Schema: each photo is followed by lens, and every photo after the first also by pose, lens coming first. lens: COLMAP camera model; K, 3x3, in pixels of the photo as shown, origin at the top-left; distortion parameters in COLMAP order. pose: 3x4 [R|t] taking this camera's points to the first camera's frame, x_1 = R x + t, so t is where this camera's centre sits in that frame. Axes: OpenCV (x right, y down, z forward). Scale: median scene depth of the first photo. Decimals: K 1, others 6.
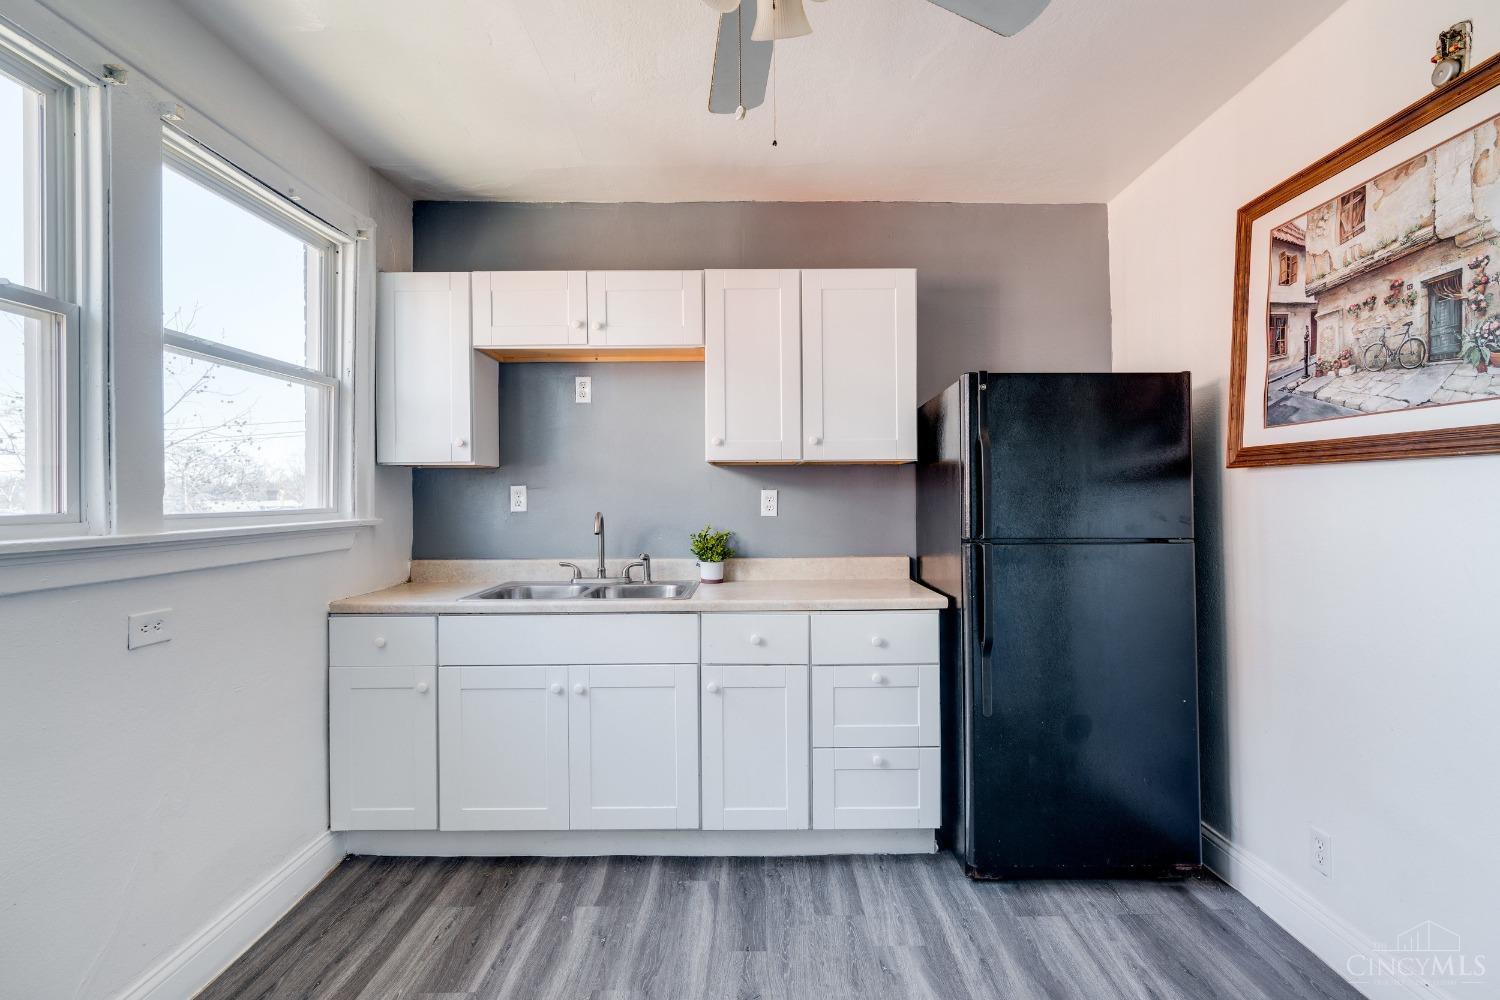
lens RADIAL K [[704.4, 0, 747.6], [0, 704.4, 498.4], [0, 0, 1]] dist [-0.009744, 0.004349]
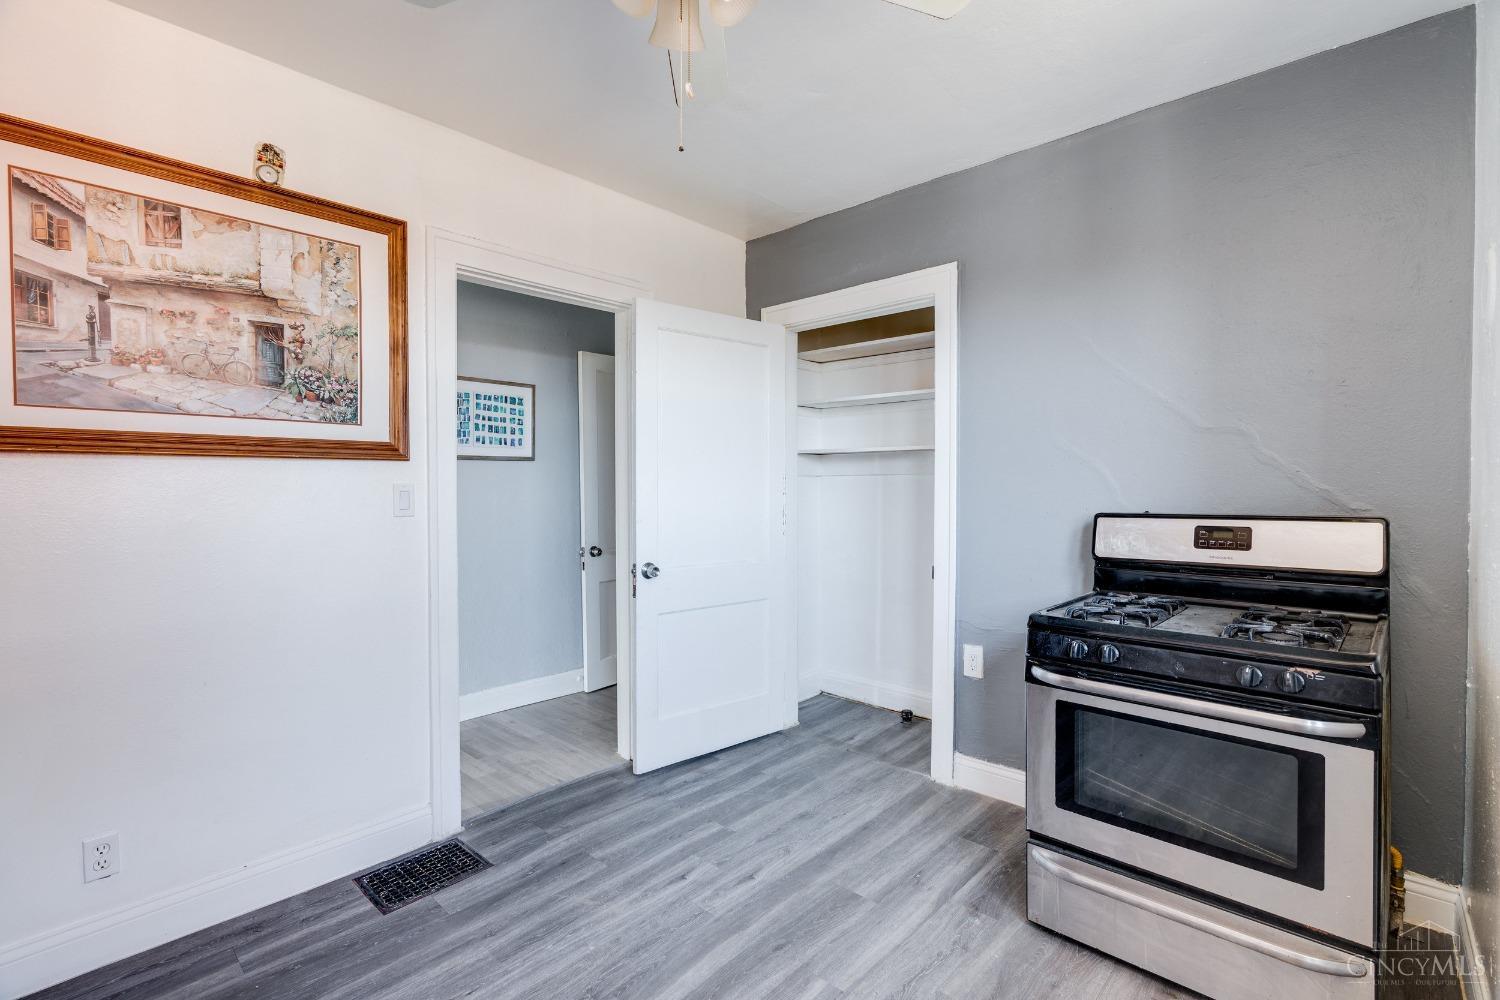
lens RADIAL K [[705.5, 0, 752.4], [0, 705.5, 496.5], [0, 0, 1]] dist [-0.009248, 0.000853]
pose [[-0.746773, -0.002265, 0.665075, -0.535476], [0.011309, 0.999806, 0.016103, 0.003782], [-0.664983, 0.019547, -0.746603, 1.233080]]
